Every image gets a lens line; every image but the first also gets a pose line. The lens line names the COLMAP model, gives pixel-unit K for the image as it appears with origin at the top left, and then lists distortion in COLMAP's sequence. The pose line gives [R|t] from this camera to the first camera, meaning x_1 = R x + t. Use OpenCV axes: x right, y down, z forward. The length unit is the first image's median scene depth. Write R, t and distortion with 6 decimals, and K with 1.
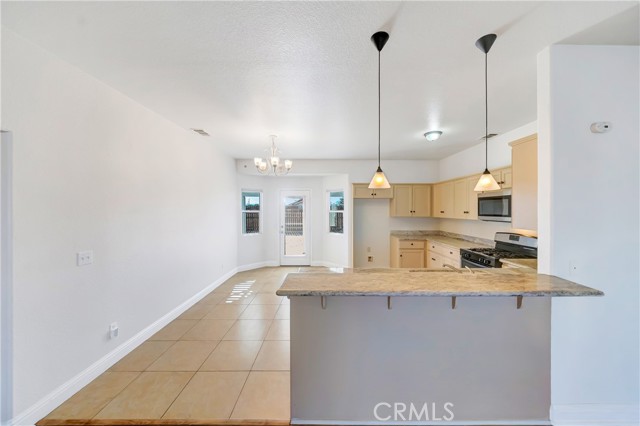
lens RADIAL K [[228.1, 0, 332.6], [0, 228.1, 209.7], [0, 0, 1]] dist [-0.000249, -0.000029]
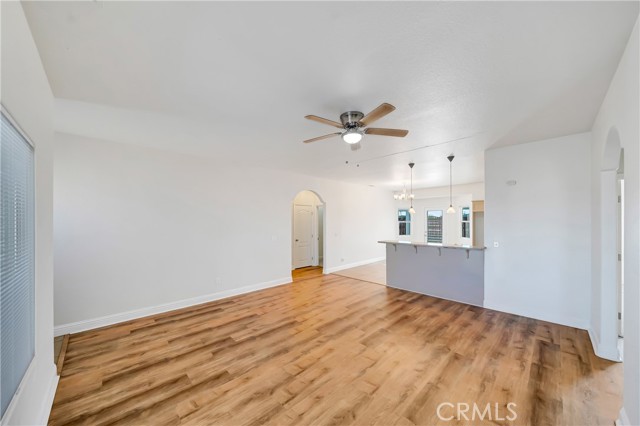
lens RADIAL K [[237.1, 0, 333.6], [0, 237.1, 222.0], [0, 0, 1]] dist [-0.002540, -0.000199]
pose [[0.703651, -0.001130, -0.710545, 0.547094], [-0.001632, 0.999994, -0.003206, 0.018600], [0.710544, 0.003415, 0.703645, -0.634386]]
